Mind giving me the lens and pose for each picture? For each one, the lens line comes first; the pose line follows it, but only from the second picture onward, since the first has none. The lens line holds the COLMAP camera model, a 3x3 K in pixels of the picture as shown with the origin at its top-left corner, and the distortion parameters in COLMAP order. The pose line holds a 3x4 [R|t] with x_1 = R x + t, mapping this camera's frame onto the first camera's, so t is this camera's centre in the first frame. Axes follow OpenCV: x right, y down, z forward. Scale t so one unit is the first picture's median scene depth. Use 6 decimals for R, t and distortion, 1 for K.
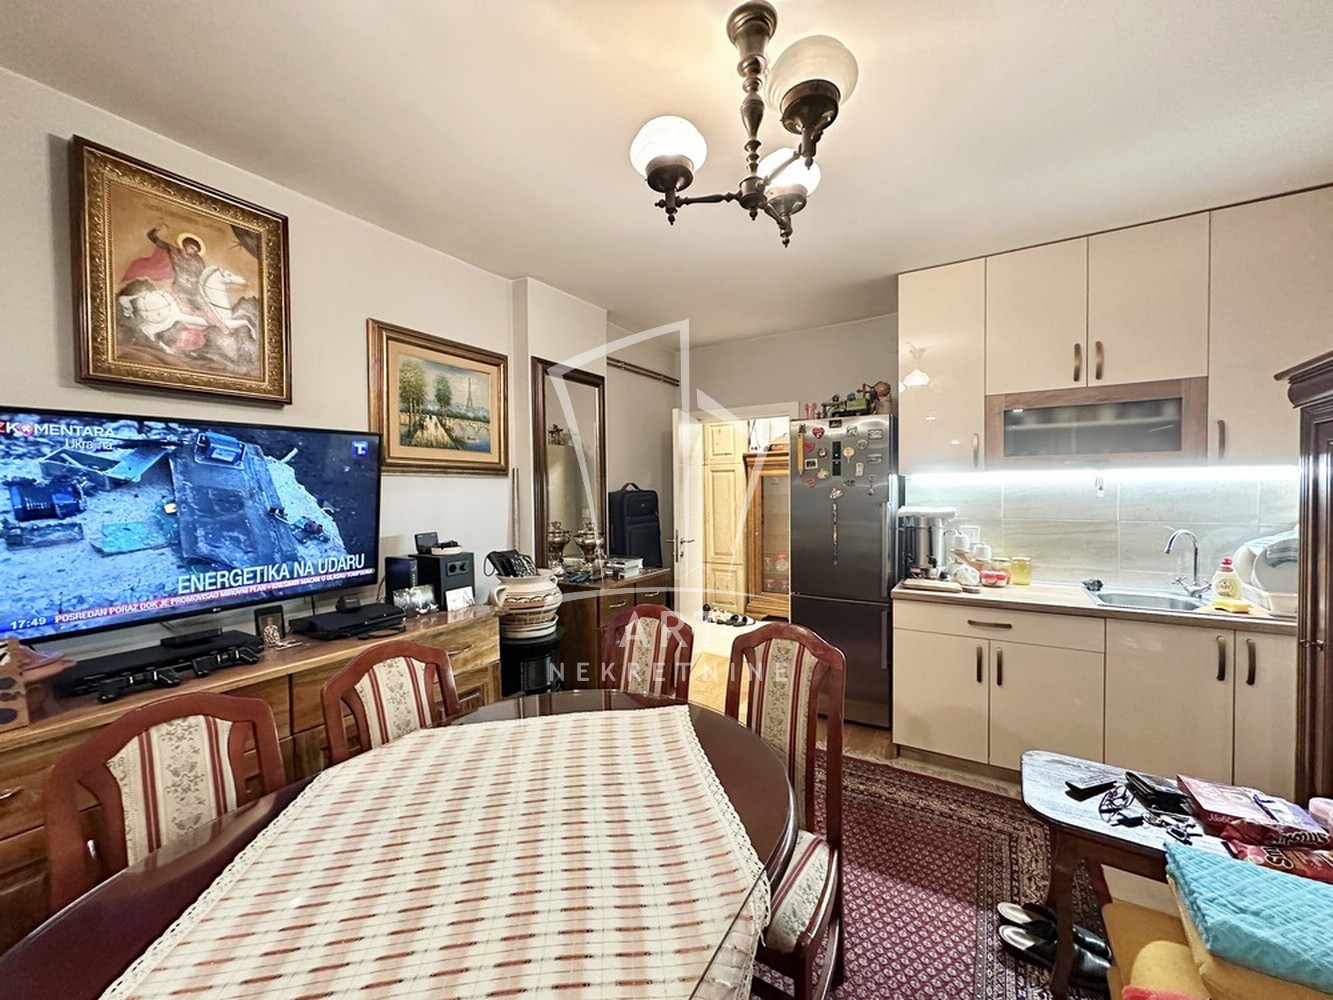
lens RADIAL K [[532.6, 0, 663.5], [0, 532.6, 499.5], [0, 0, 1]] dist [-0.000879, -0.000321]
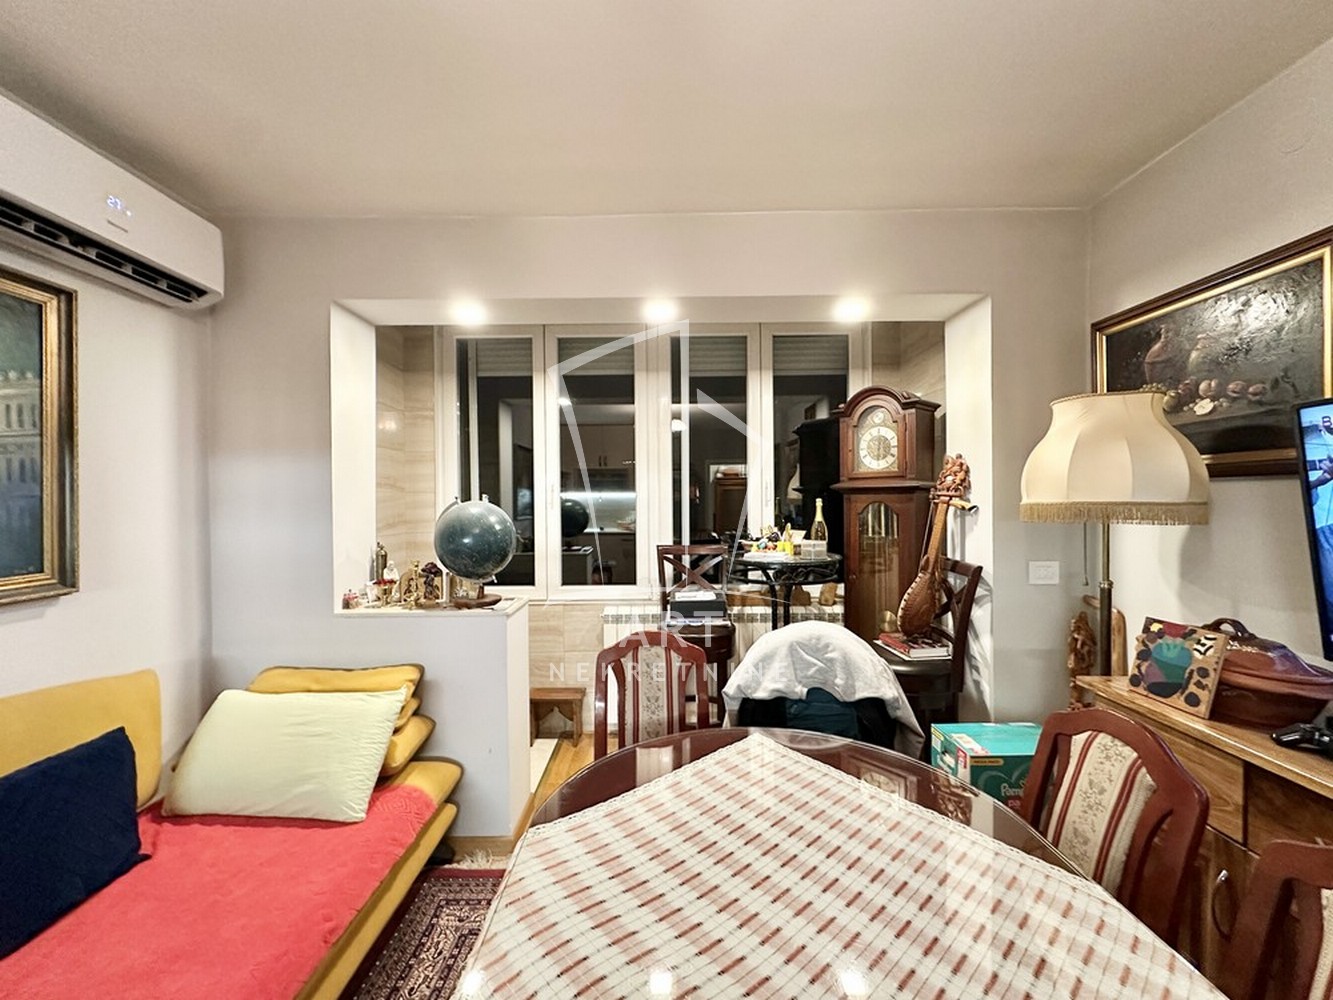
lens RADIAL K [[539.5, 0, 662.1], [0, 539.5, 500.3], [0, 0, 1]] dist [-0.001345, -0.000095]
pose [[-0.850558, 0.019800, -0.525509, 0.124607], [0.006021, 0.999592, 0.027917, -0.018316], [0.525847, 0.020581, -0.850330, 0.672468]]
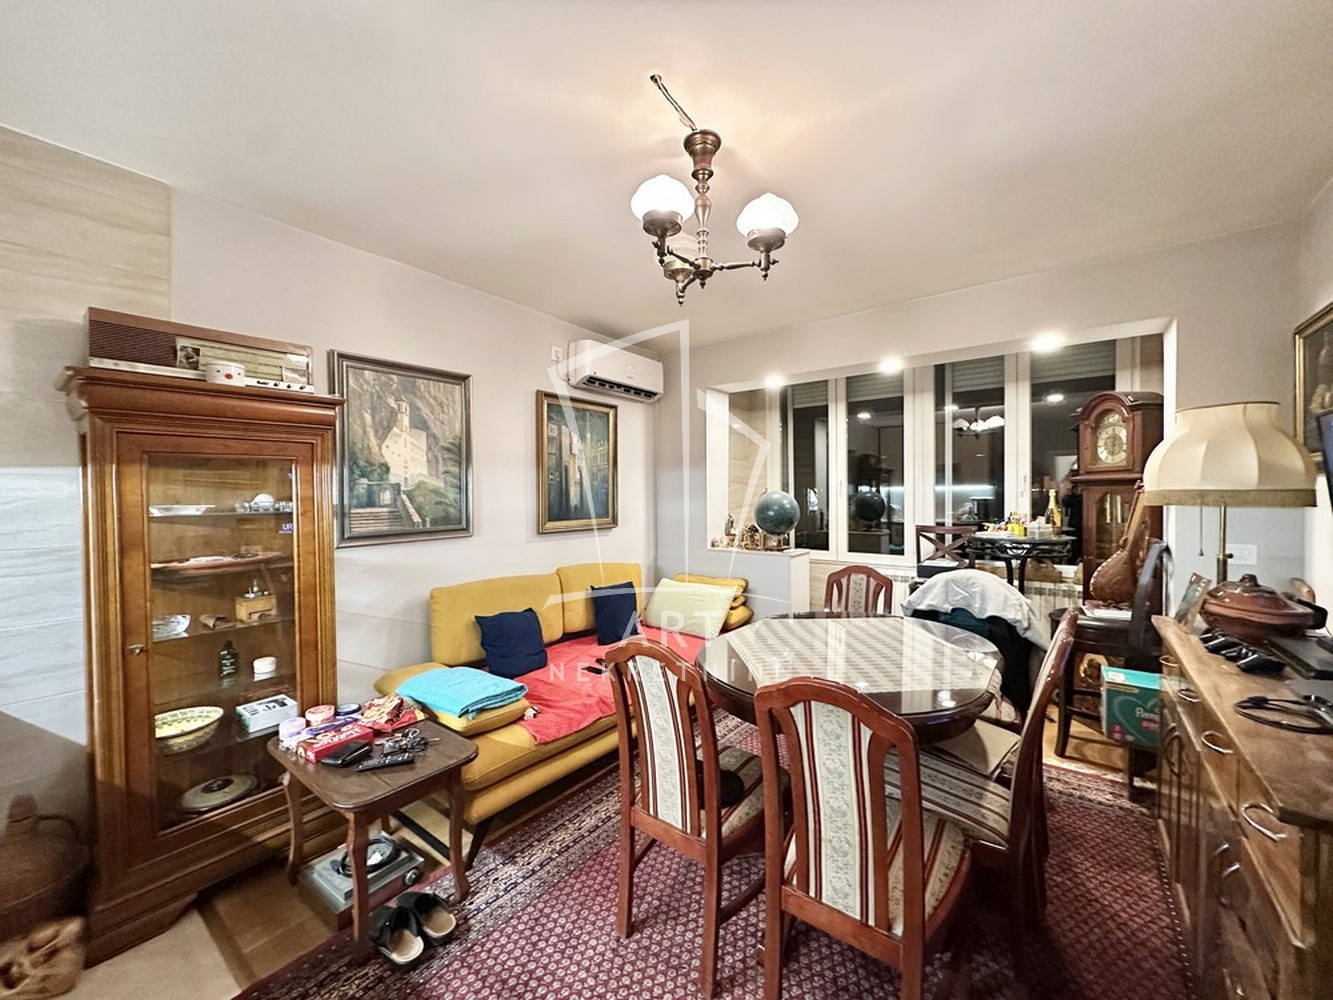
lens RADIAL K [[532.6, 0, 663.5], [0, 532.6, 499.5], [0, 0, 1]] dist [-0.000879, -0.000321]
pose [[-0.994448, 0.014324, 0.104254, 0.079757], [0.017375, 0.999445, 0.028411, -0.018082], [-0.103790, 0.030064, -0.994145, 1.343873]]
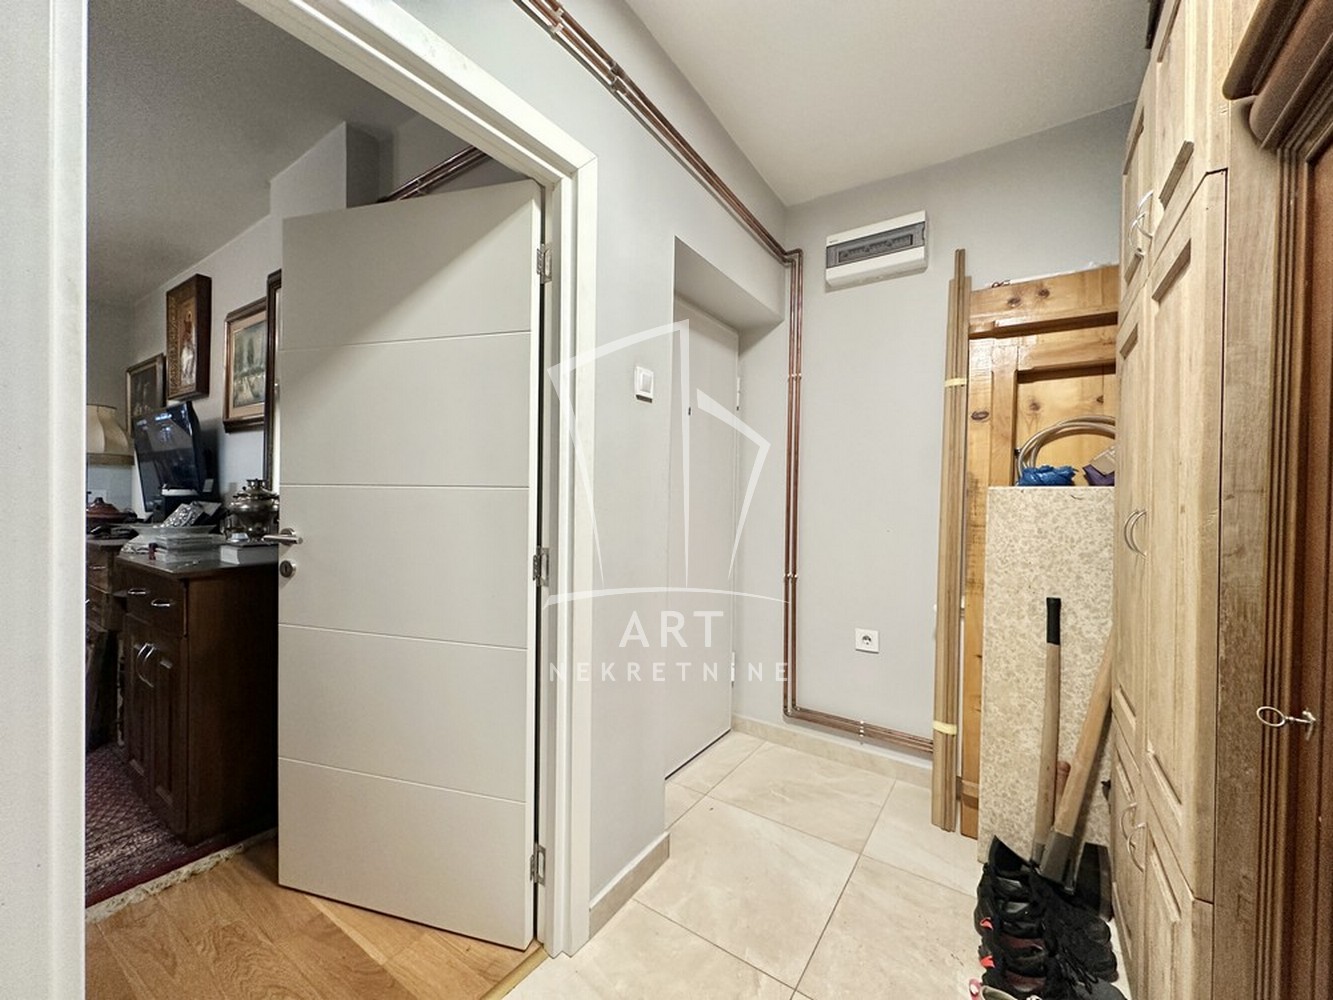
lens RADIAL K [[532.6, 0, 663.5], [0, 532.6, 499.5], [0, 0, 1]] dist [-0.000879, -0.000321]
pose [[-0.042262, 0.013160, -0.999020, 0.669853], [-0.033139, 0.999345, 0.014566, 0.057682], [0.998557, 0.033722, -0.041798, 2.053519]]
